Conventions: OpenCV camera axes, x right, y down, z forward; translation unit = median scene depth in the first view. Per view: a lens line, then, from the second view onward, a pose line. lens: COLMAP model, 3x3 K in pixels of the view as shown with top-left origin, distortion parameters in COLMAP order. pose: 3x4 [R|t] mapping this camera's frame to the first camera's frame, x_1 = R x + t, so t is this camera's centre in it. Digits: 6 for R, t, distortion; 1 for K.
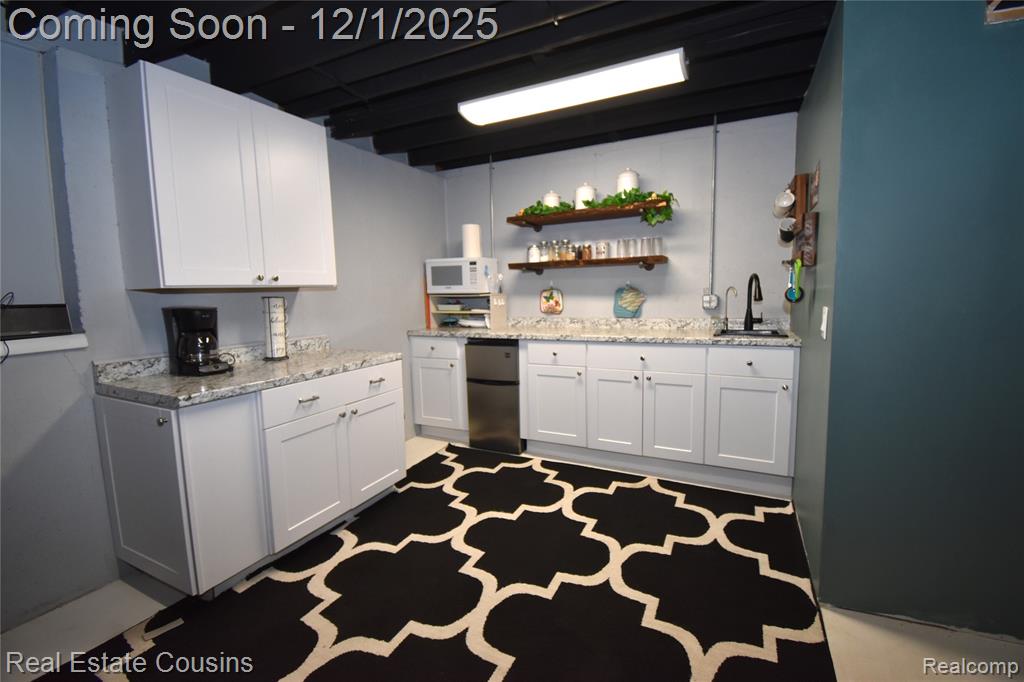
lens RADIAL K [[447.0, 0, 513.2], [0, 447.0, 341.7], [0, 0, 1]] dist [-0.004773, -0.012324]
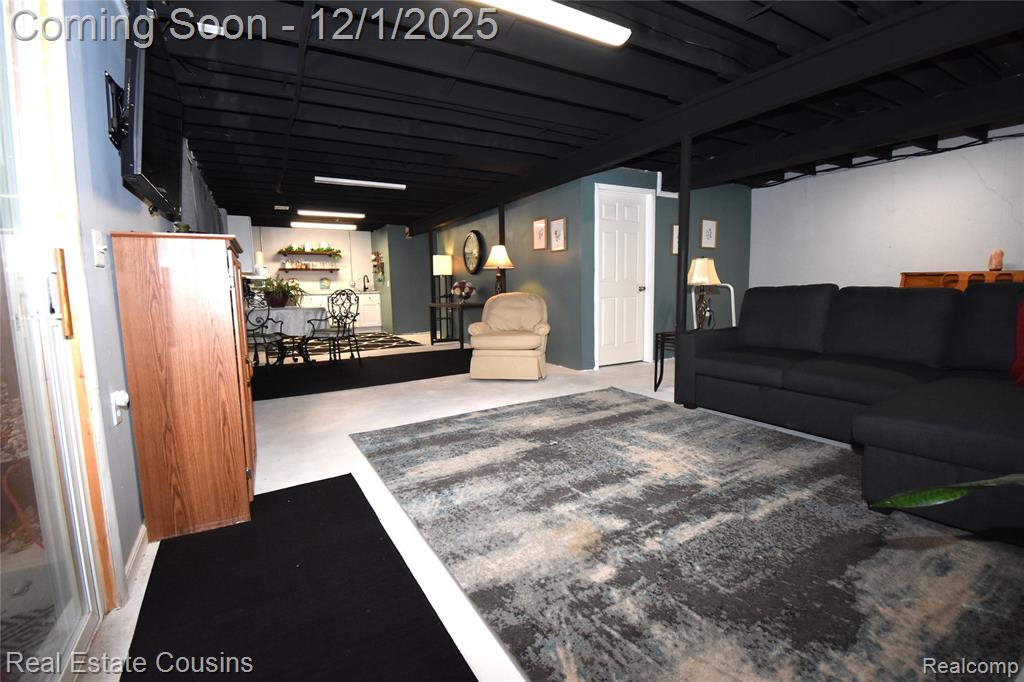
lens RADIAL K [[447.0, 0, 511.0], [0, 447.0, 338.4], [0, 0, 1]] dist [-0.004773, -0.012324]
pose [[0.534441, -0.083839, 0.841038, -1.607530], [0.095886, 0.994658, 0.038222, 0.278787], [-0.839749, 0.060216, 0.539625, -1.611093]]
